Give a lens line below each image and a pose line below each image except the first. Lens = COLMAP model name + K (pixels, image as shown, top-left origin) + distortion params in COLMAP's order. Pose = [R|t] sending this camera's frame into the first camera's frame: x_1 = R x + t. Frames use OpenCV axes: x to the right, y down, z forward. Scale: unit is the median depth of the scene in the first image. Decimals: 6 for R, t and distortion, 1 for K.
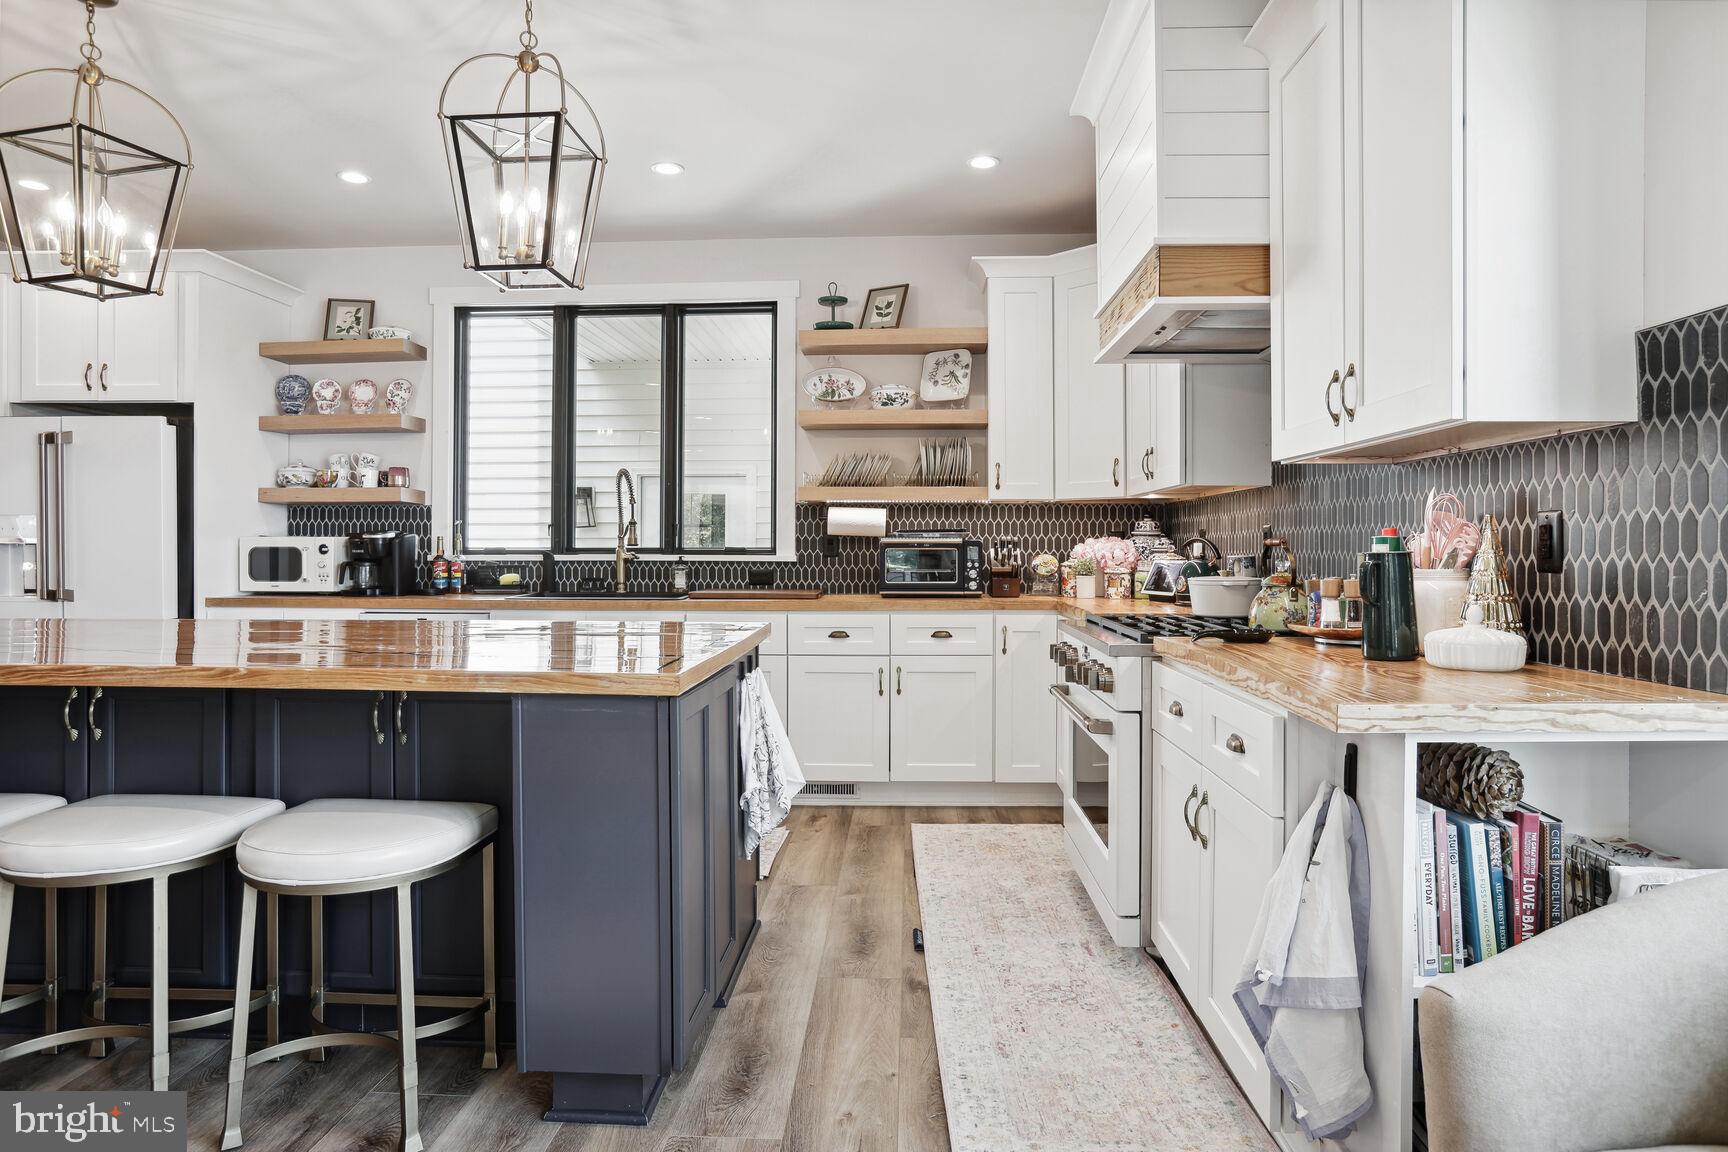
lens RADIAL K [[975.9, 0, 811.6], [0, 975.9, 539.8], [0, 0, 1]] dist [-0.018728, 0.005155]
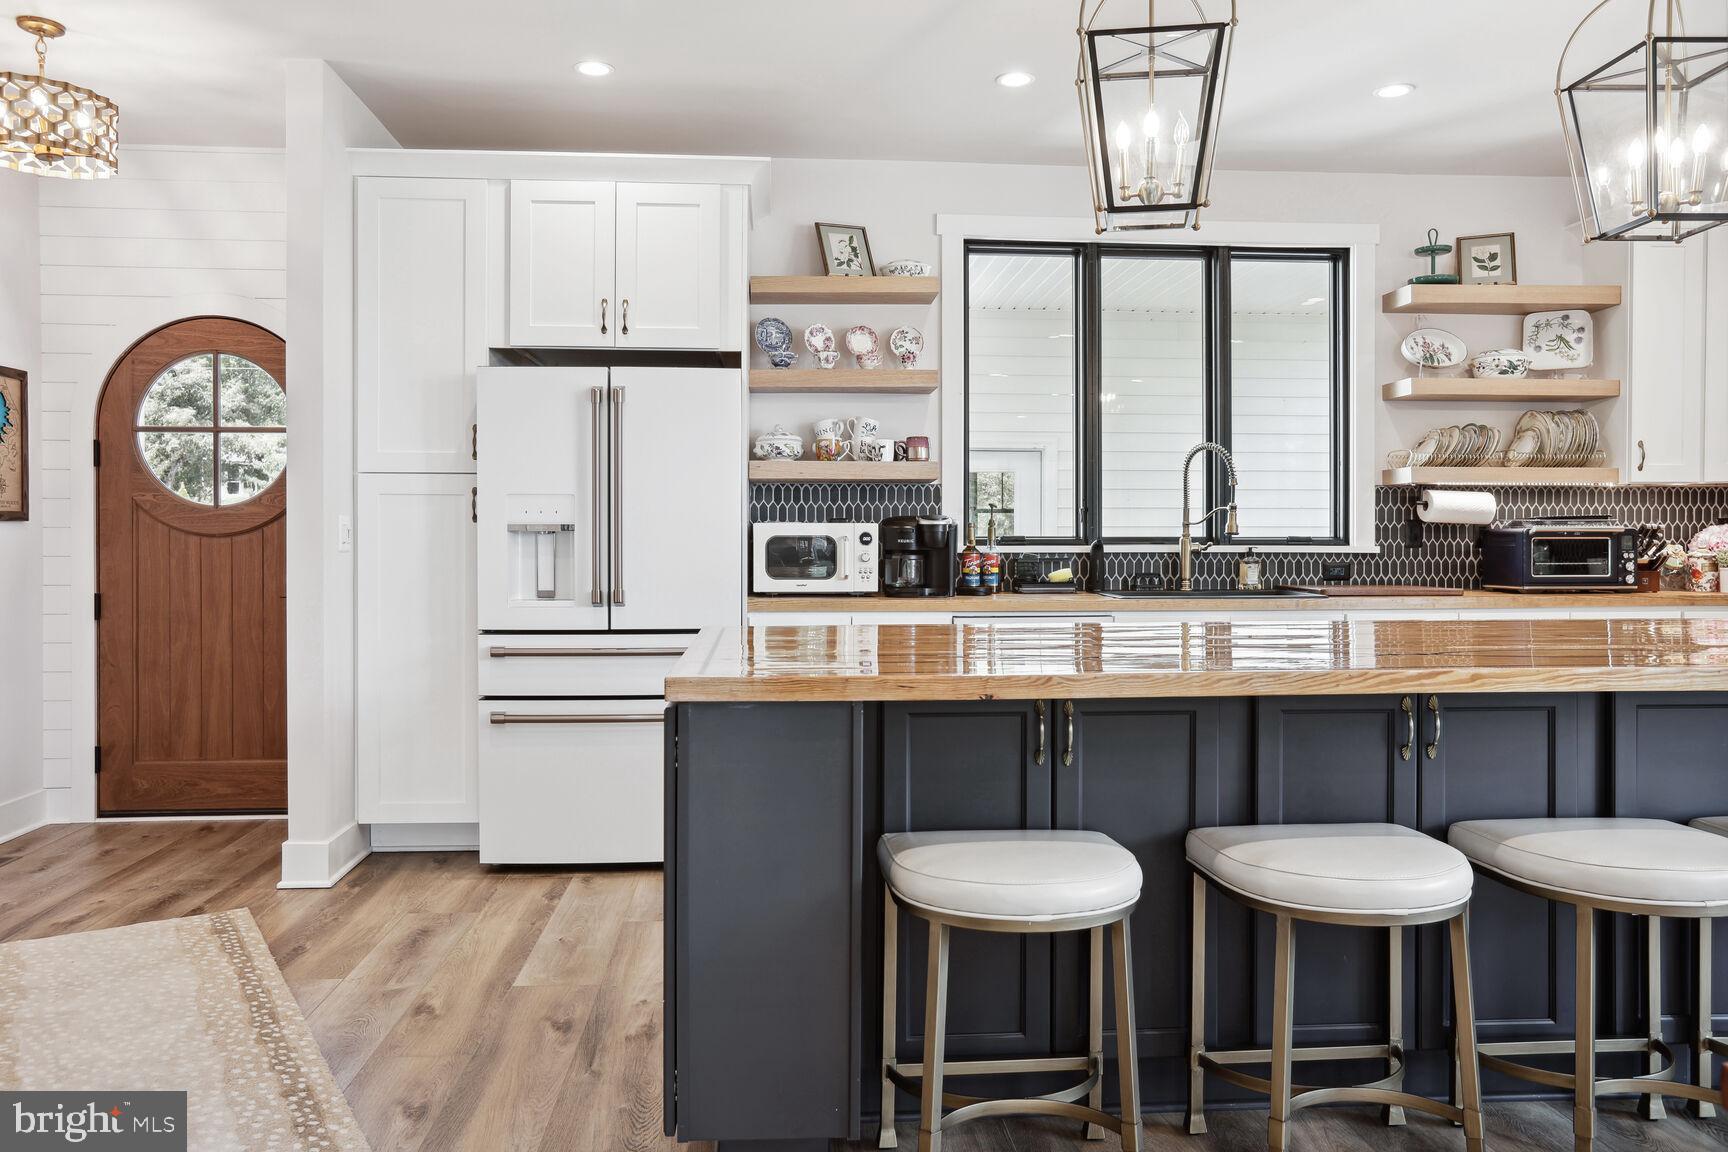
lens RADIAL K [[1250.4, 0, 873.6], [0, 1250.4, 539.7], [0, 0, 1]] dist [-0.025167, 0.020896]
pose [[0.989388, -0.000382, 0.145295, -0.624412], [-0.001251, 0.999937, 0.011151, -0.000976], [-0.145291, -0.011215, 0.989325, -0.018938]]
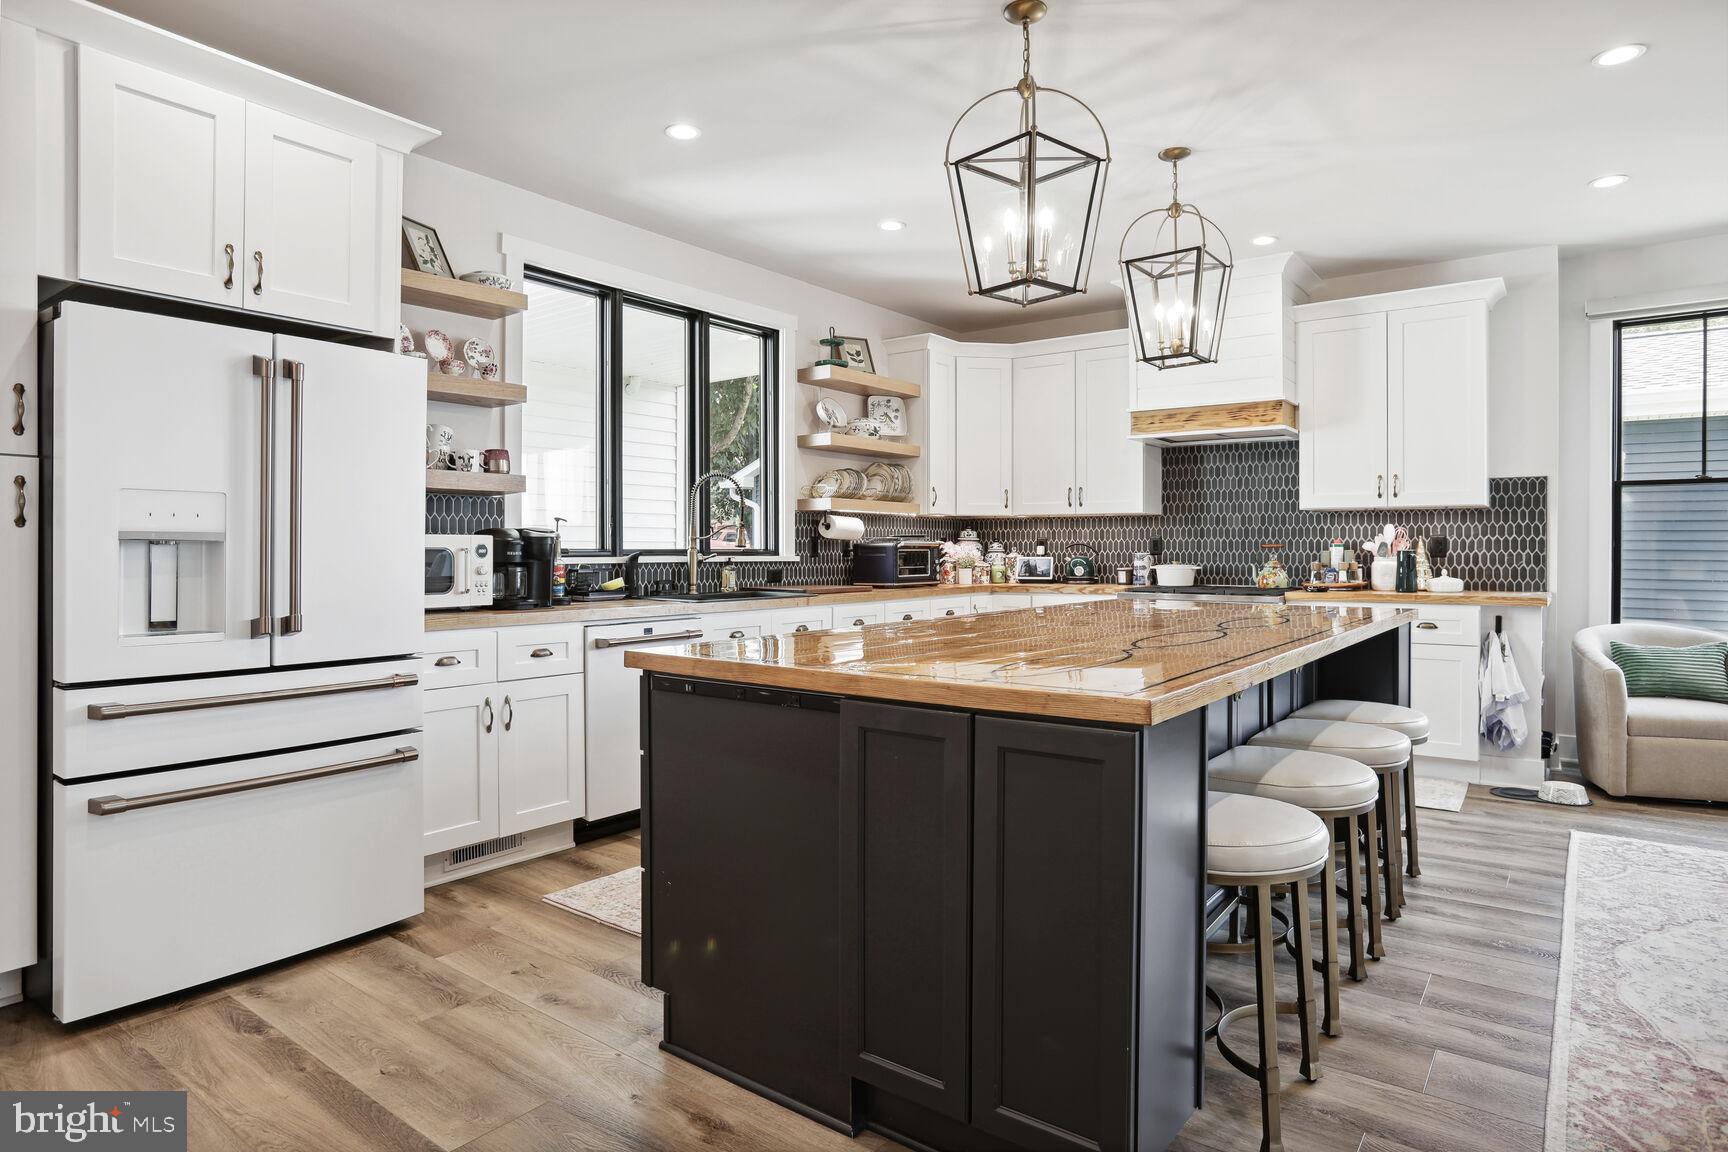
lens RADIAL K [[962.9, 0, 832.5], [0, 962.9, 547.6], [0, 0, 1]] dist [-0.028320, 0.008212]
pose [[0.573098, 0.001759, 0.819485, -0.936774], [-0.005432, 0.999984, 0.001653, 0.004115], [-0.819469, -0.005399, 0.573099, 0.321524]]
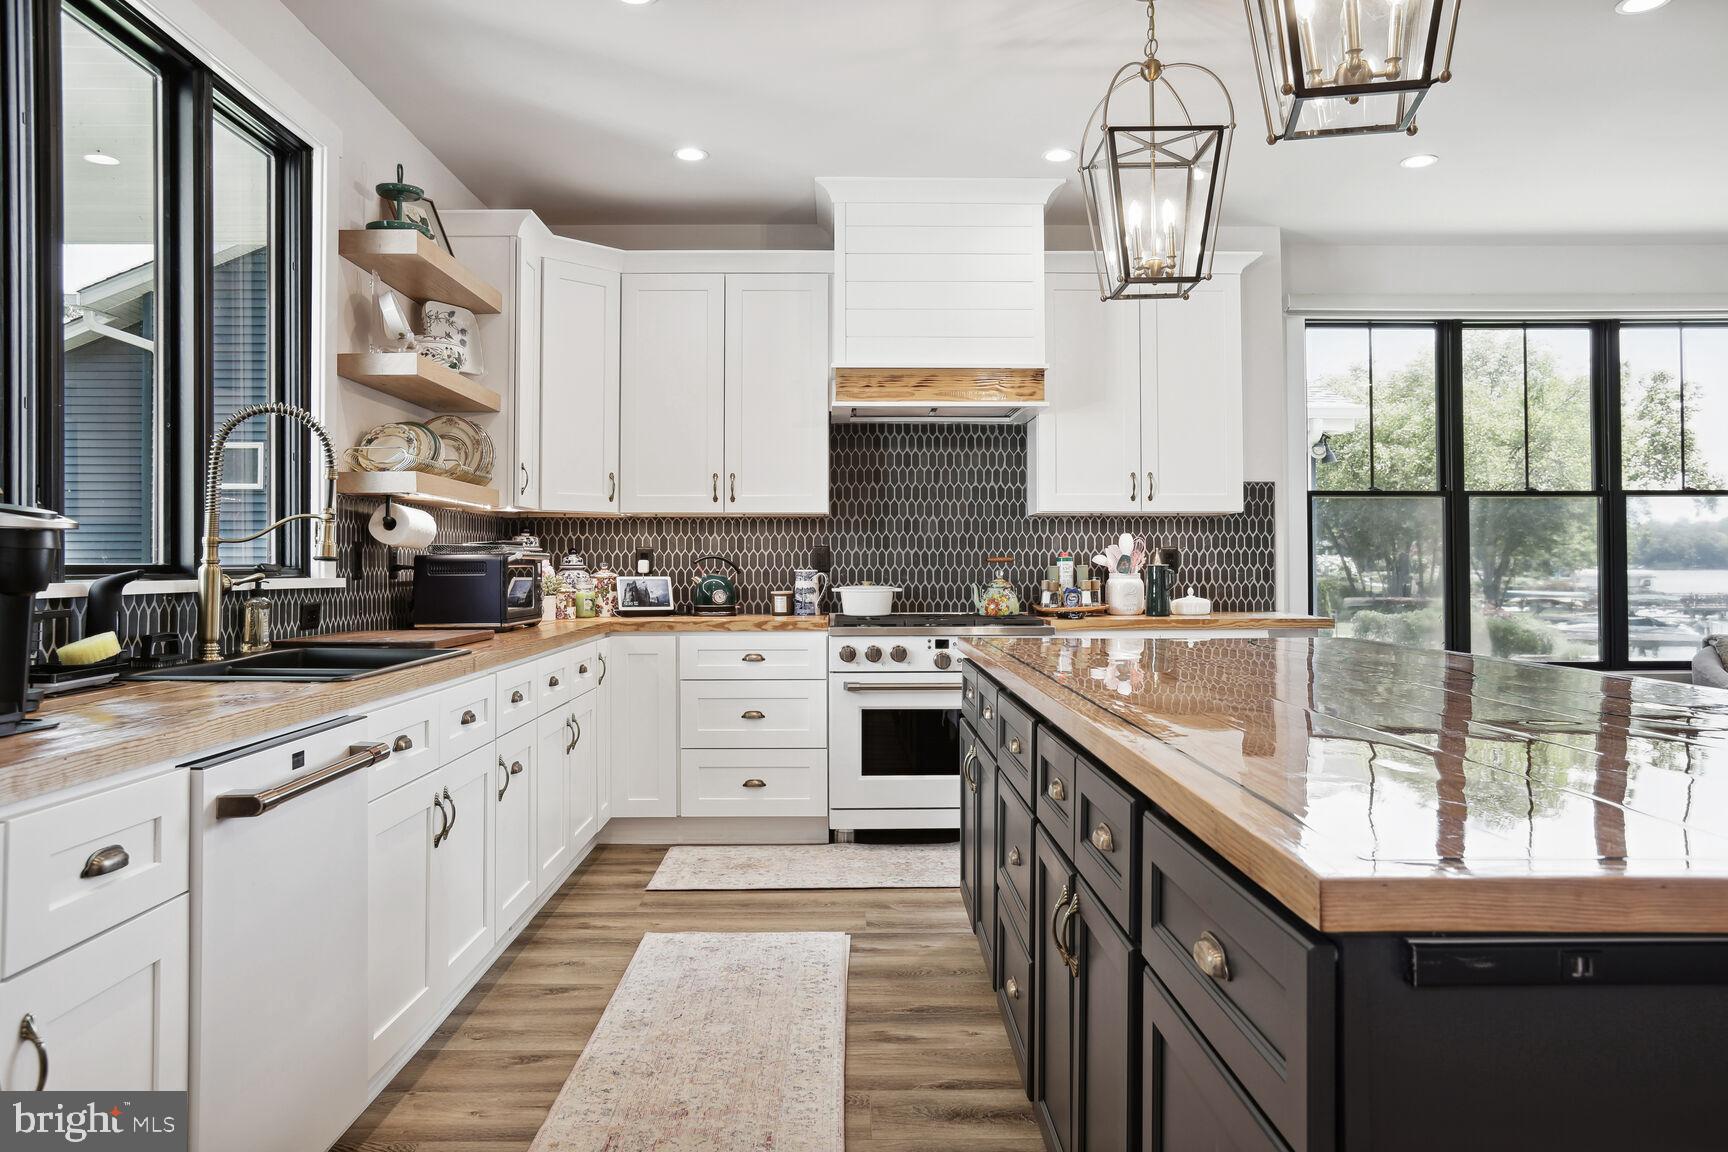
lens RADIAL K [[1204.9, 0, 822.8], [0, 1204.9, 541.6], [0, 0, 1]] dist [-0.031546, 0.013841]
pose [[-0.050567, 0.020138, 0.998518, -0.795028], [-0.004431, 0.999782, -0.020388, 0.007546], [-0.998711, -0.005455, -0.050467, 0.747921]]
